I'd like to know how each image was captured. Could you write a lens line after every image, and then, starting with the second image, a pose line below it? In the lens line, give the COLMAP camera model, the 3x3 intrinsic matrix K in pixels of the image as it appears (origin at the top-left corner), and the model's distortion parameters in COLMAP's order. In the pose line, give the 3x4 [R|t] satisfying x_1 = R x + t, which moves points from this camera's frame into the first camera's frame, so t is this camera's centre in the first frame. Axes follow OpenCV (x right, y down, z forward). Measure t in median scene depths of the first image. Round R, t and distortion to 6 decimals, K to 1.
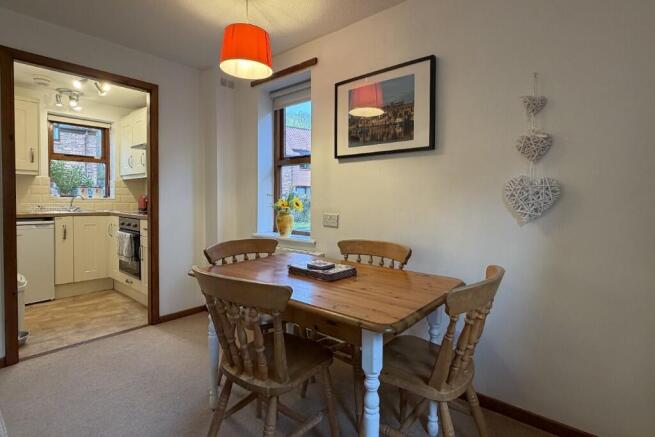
lens RADIAL K [[318.4, 0, 325.5], [0, 318.4, 213.5], [0, 0, 1]] dist [-0.000653, -0.000043]
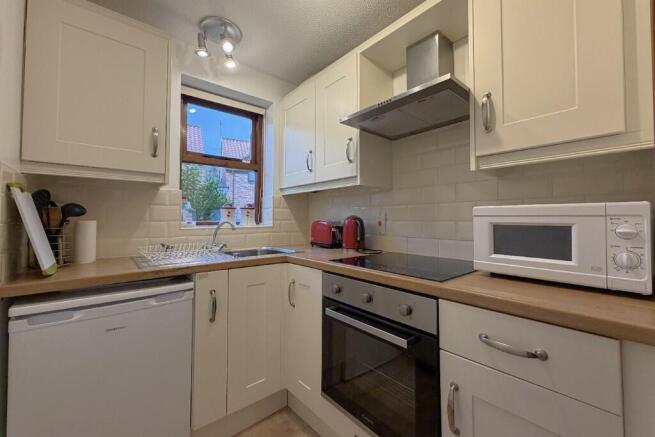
lens RADIAL K [[268.2, 0, 327.0], [0, 268.2, 218.2], [0, 0, 1]] dist [-0.003403, -0.000085]
pose [[0.984348, -0.009339, -0.175985, -0.518238], [0.000911, 0.998851, -0.047908, -0.041255], [0.176231, 0.046998, 0.983226, 0.568732]]
